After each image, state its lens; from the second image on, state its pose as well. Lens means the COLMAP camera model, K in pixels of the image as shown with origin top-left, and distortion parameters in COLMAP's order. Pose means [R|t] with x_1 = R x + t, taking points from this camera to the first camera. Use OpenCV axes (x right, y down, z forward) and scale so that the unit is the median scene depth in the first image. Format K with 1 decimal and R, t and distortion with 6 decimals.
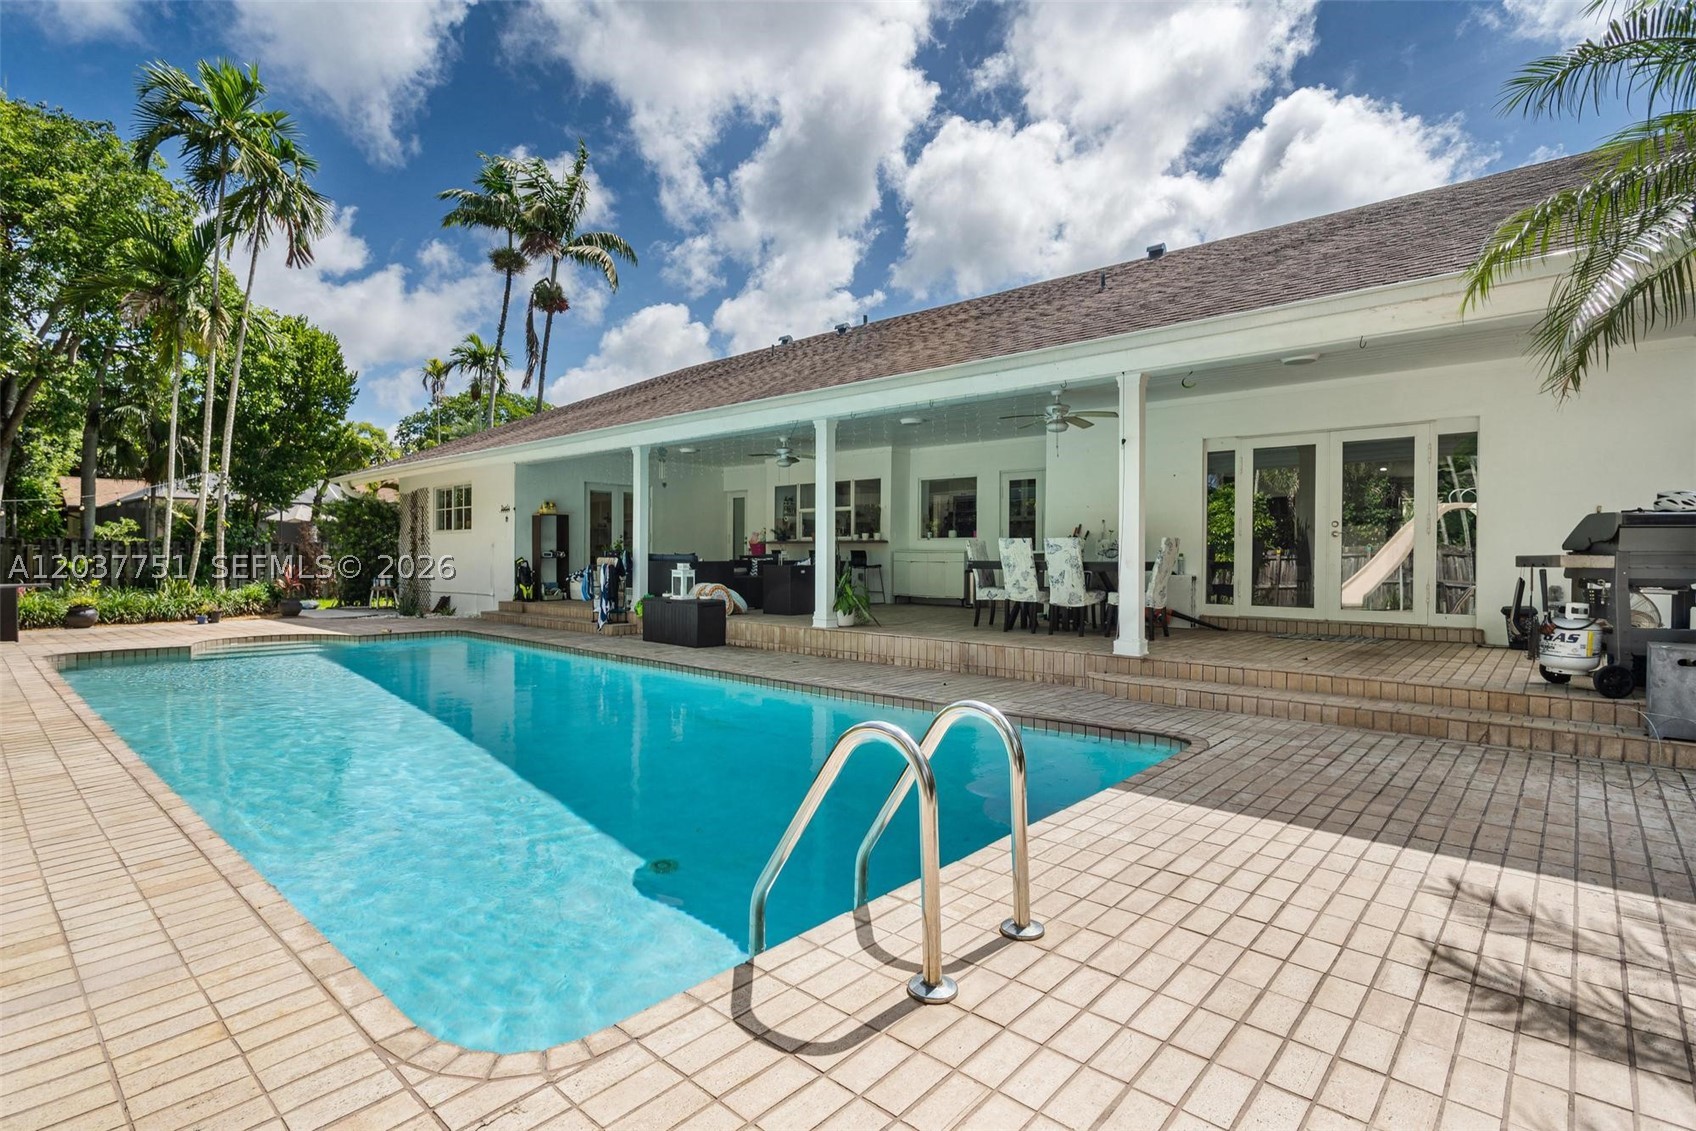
lens RADIAL K [[831.1, 0, 781.7], [0, 831.1, 565.6], [0, 0, 1]] dist [-0.022932, 0.008543]
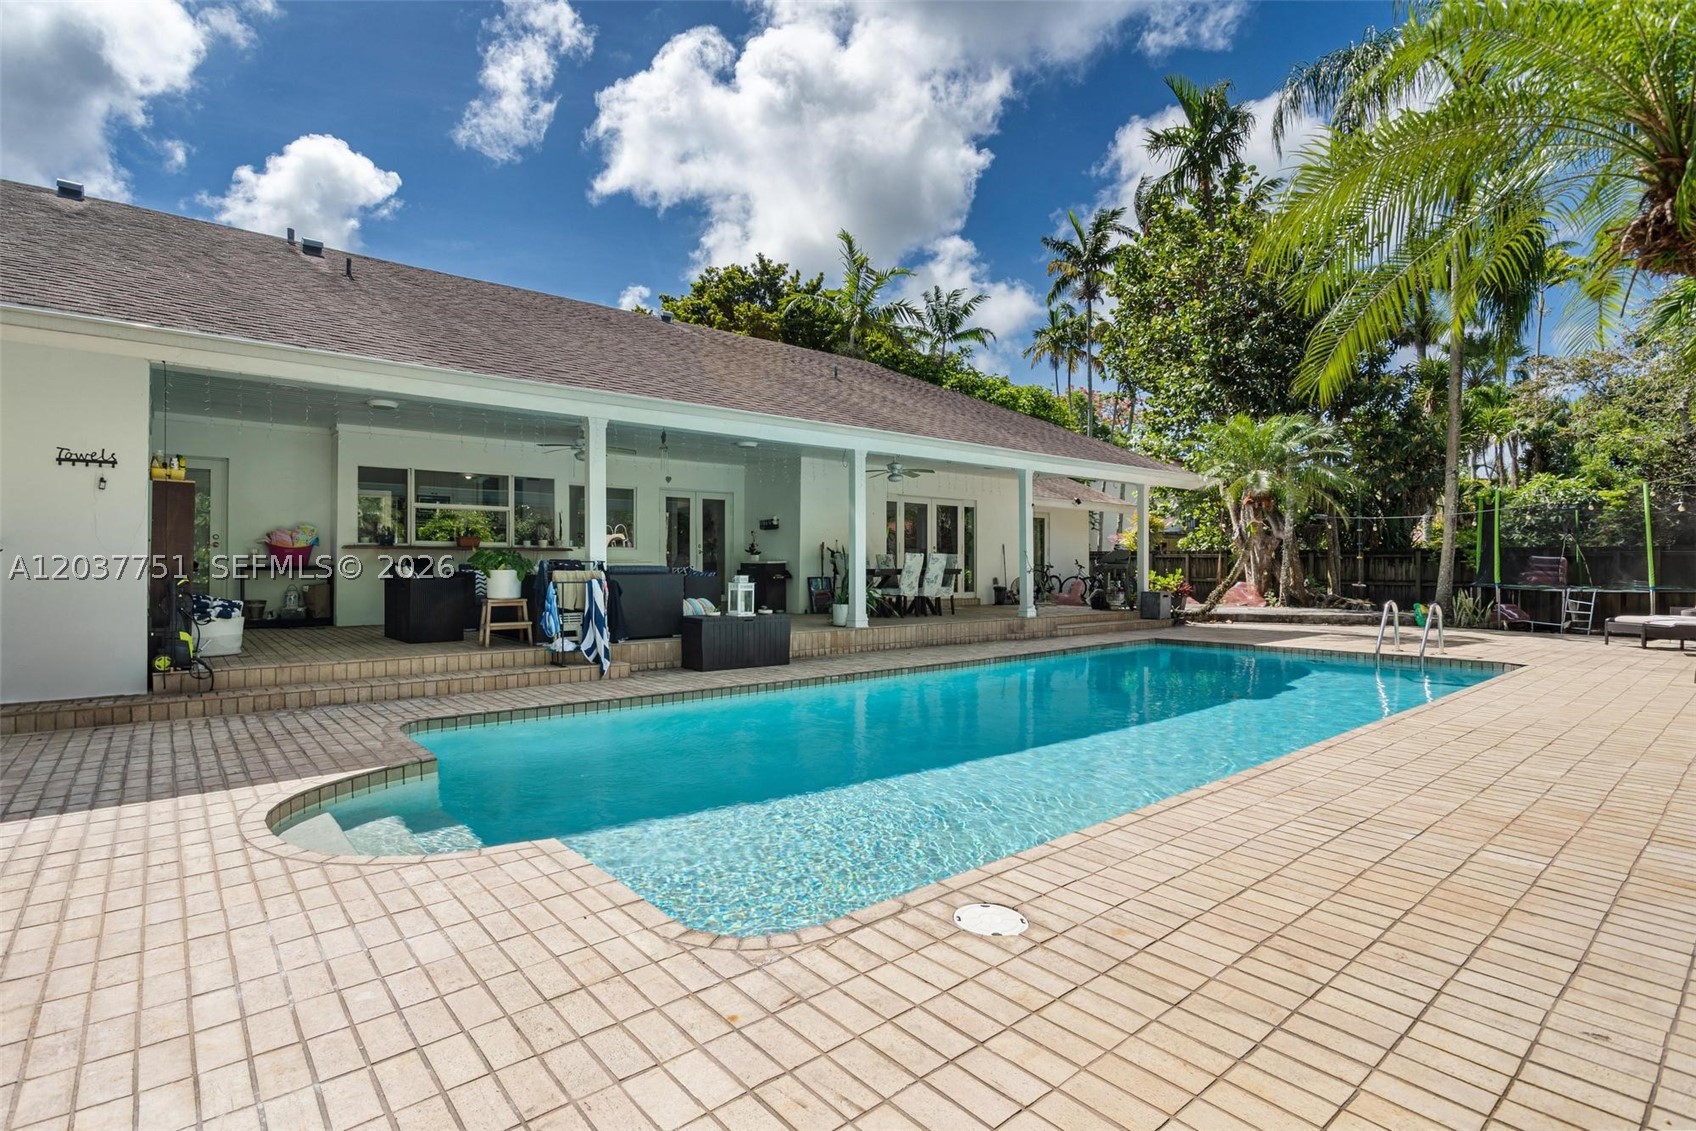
lens RADIAL K [[831.2, 0, 837.3], [0, 831.2, 552.5], [0, 0, 1]] dist [-0.042908, 0.015071]
pose [[0.094341, 0.010293, 0.995487, -0.767897], [0.011704, 0.999866, -0.011447, -0.012468], [-0.995471, 0.012731, 0.094208, 0.633511]]
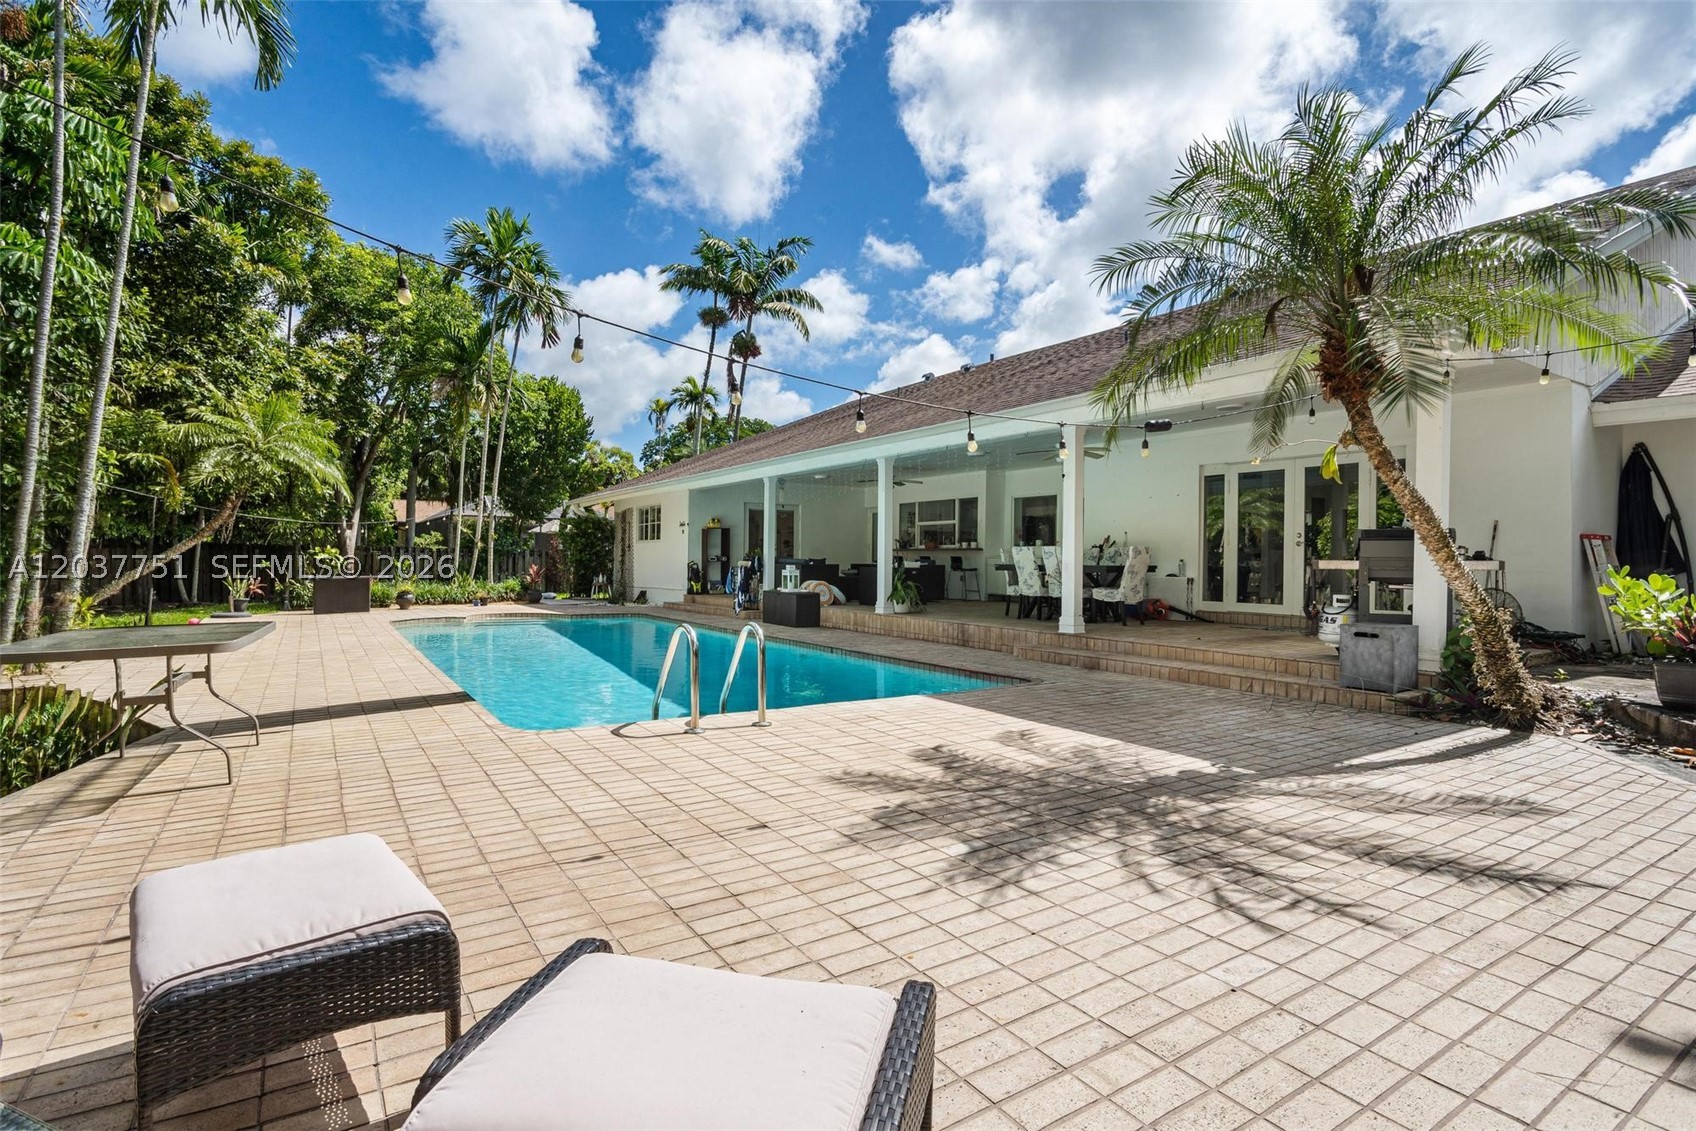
lens RADIAL K [[831.2, 0, 837.3], [0, 831.2, 552.5], [0, 0, 1]] dist [-0.042908, 0.015071]
pose [[0.975080, 0.002071, -0.221845, 0.197868], [-0.007409, 0.999703, -0.023231, 0.005639], [0.221731, 0.024296, 0.974805, -0.229189]]
